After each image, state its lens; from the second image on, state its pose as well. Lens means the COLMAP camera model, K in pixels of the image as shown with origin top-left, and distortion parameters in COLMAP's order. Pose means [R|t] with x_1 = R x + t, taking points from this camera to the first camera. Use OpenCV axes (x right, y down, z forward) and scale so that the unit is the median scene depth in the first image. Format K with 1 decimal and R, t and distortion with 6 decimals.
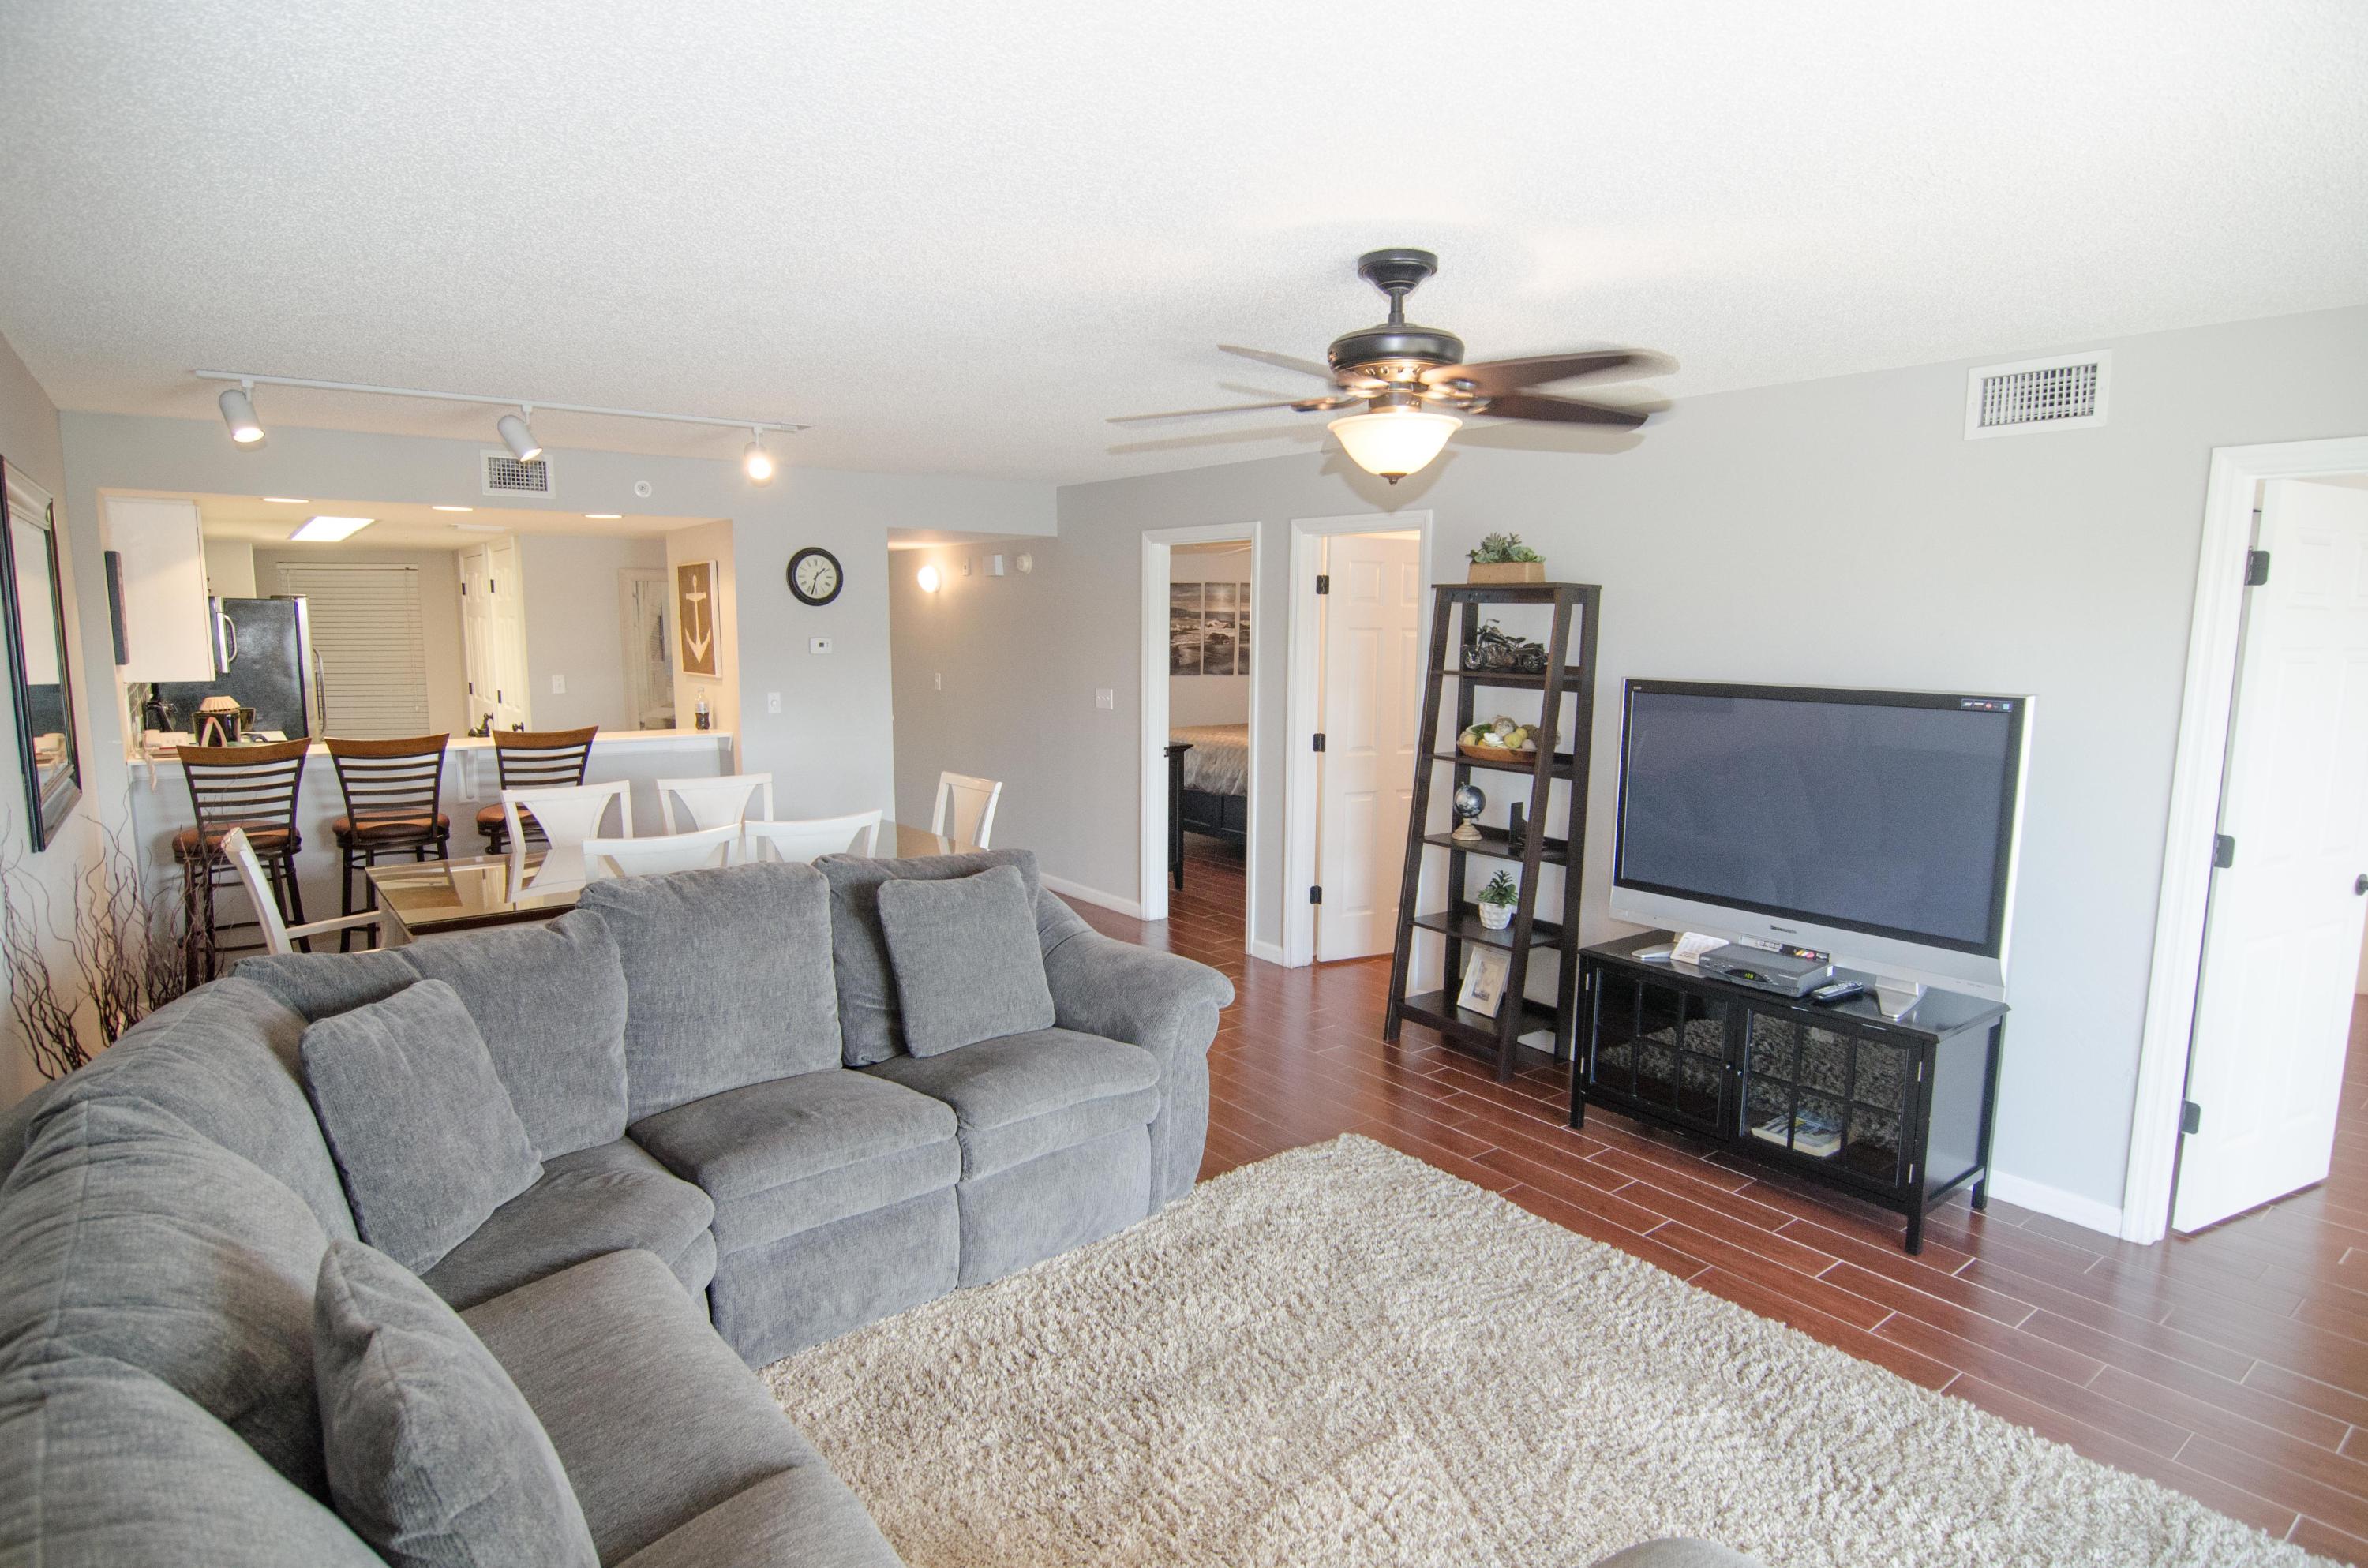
lens RADIAL K [[1257.2, 0, 1187.9], [0, 1257.2, 789.9], [0, 0, 1]] dist [-0.008985, -0.009665]
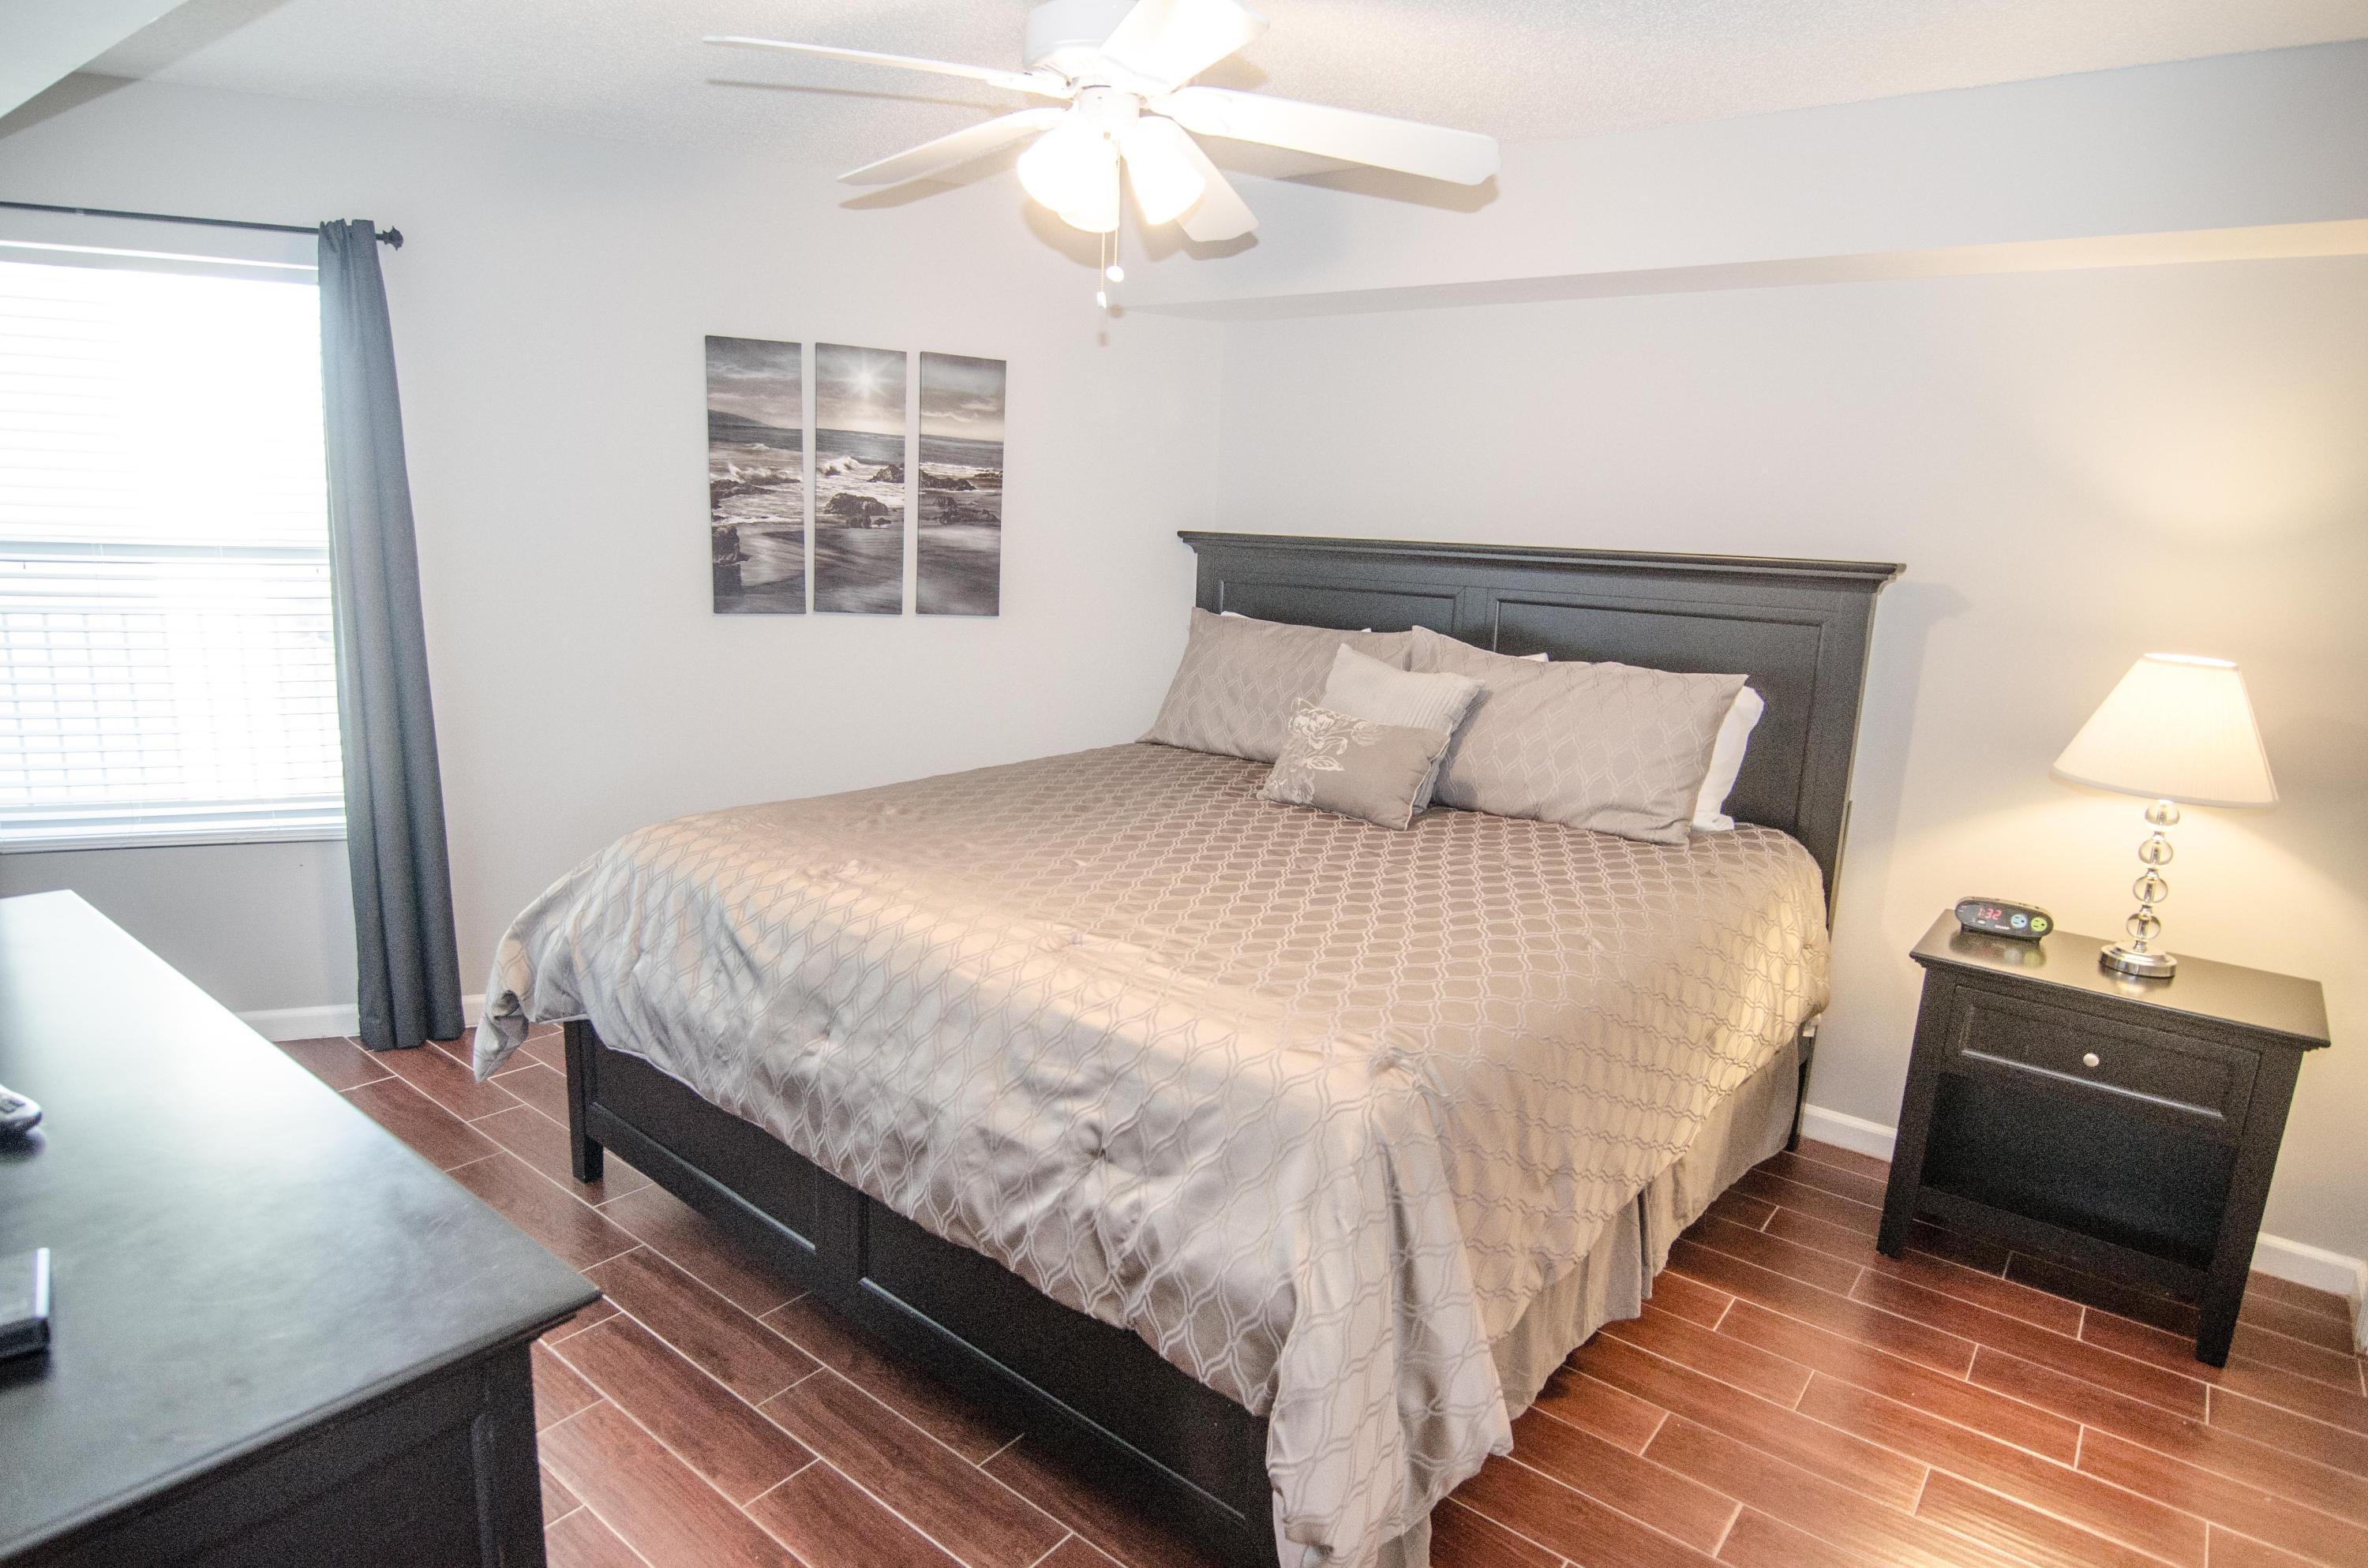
lens RADIAL K [[1259.2, 0, 1194.7], [0, 1259.2, 780.5], [0, 0, 1]] dist [-0.011457, -0.002852]
pose [[0.974959, -0.009228, 0.222194, 0.125577], [-0.017570, 0.992819, 0.118327, -0.298848], [-0.221691, -0.119267, 0.967796, 2.124505]]
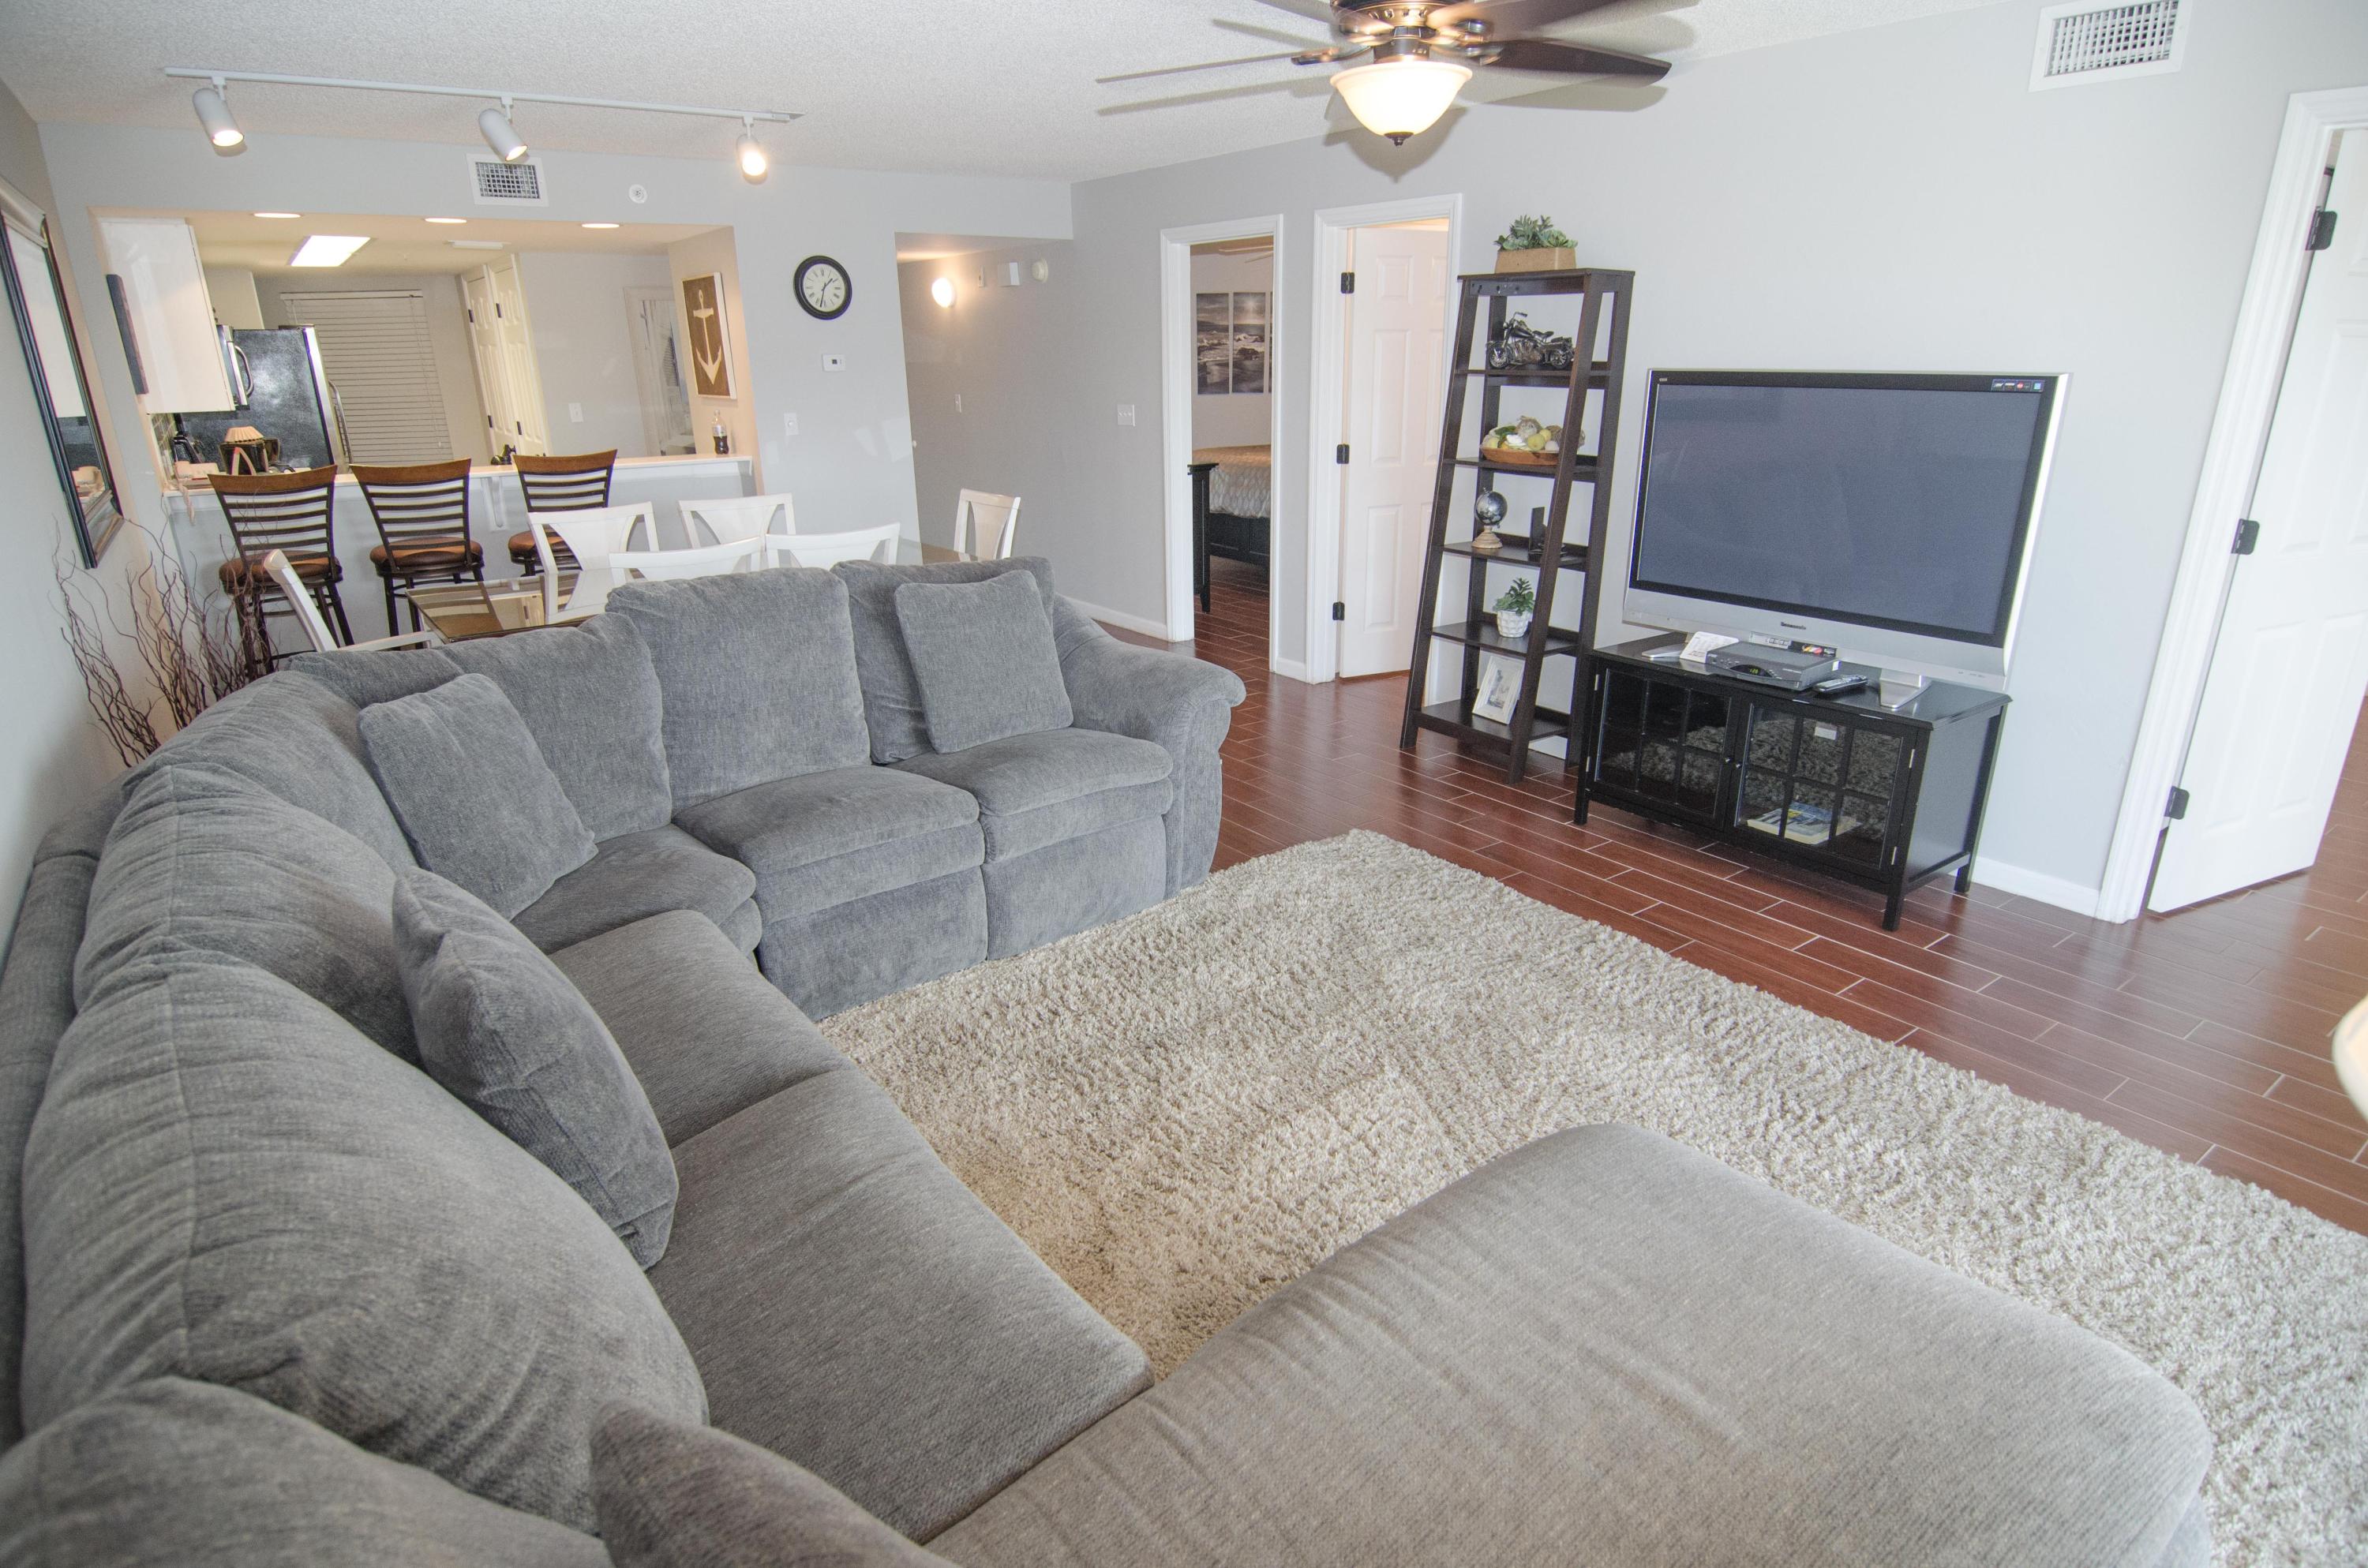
lens RADIAL K [[1257.2, 0, 1185.9], [0, 1257.2, 786.6], [0, 0, 1]] dist [-0.008985, -0.009665]
pose [[0.999400, -0.007662, -0.033772, 0.023579], [0.014334, 0.979279, 0.202010, 0.030250], [0.031524, -0.202373, 0.978801, -0.026548]]
